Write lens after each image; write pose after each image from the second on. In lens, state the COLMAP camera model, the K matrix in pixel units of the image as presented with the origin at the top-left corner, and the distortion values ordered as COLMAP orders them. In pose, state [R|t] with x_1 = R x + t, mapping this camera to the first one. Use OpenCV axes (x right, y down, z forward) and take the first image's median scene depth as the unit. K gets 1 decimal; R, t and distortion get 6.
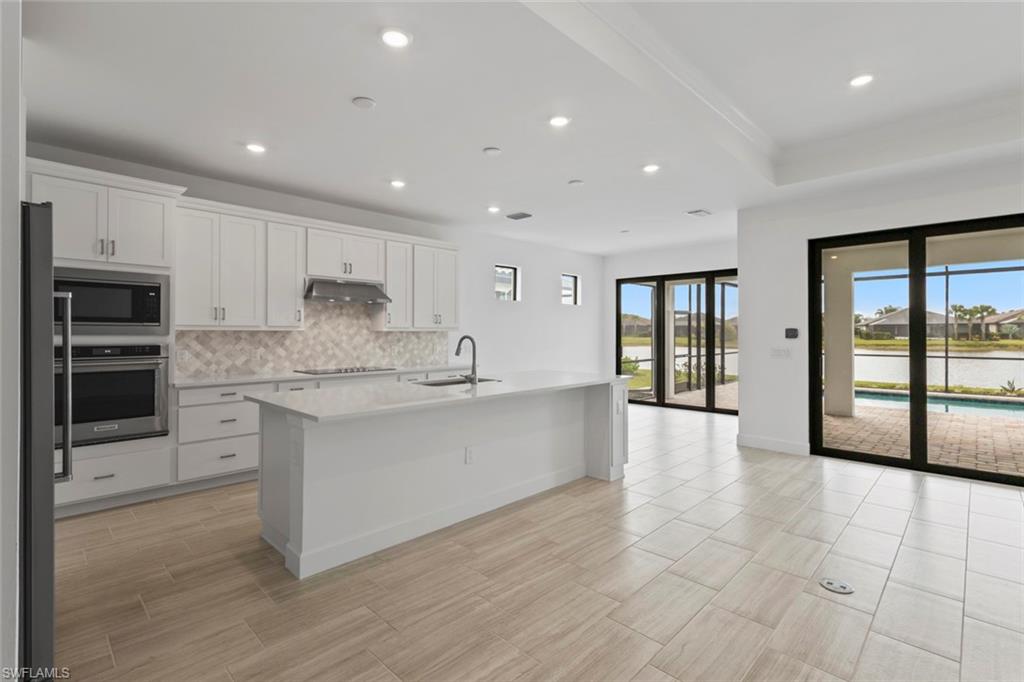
lens RADIAL K [[472.5, 0, 513.7], [0, 472.5, 334.6], [0, 0, 1]] dist [0.005381, 0.000302]
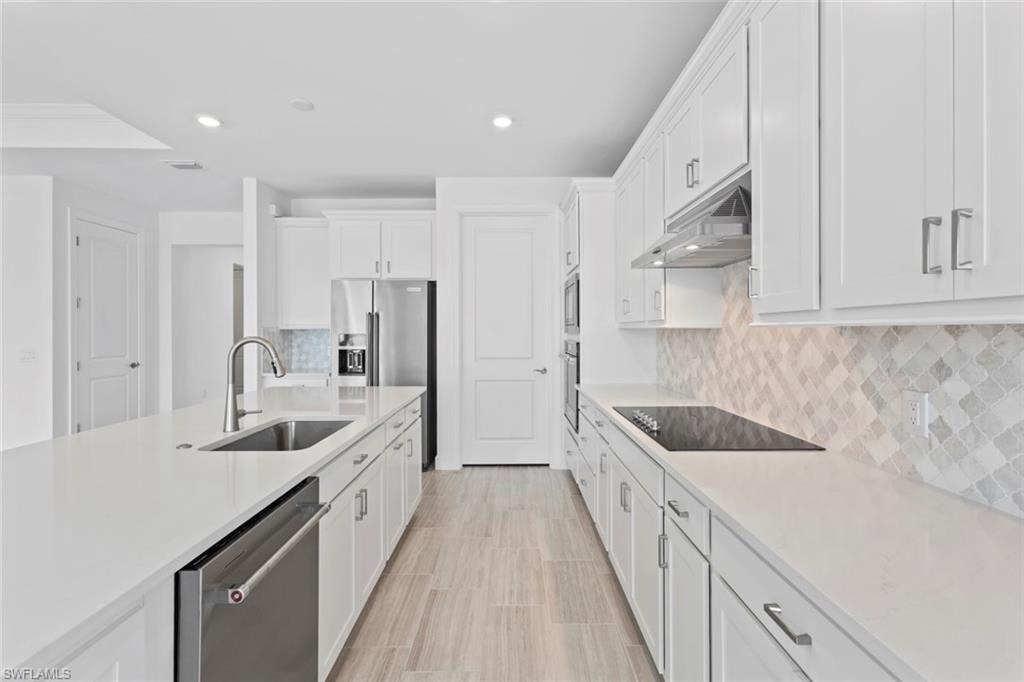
lens RADIAL K [[472.5, 0, 514.8], [0, 472.5, 338.8], [0, 0, 1]] dist [0.005381, 0.000302]
pose [[-0.709604, 0.011092, -0.704513, 0.040419], [-0.004144, 0.999793, 0.019914, -0.005368], [0.704588, 0.017051, -0.709411, 1.147120]]
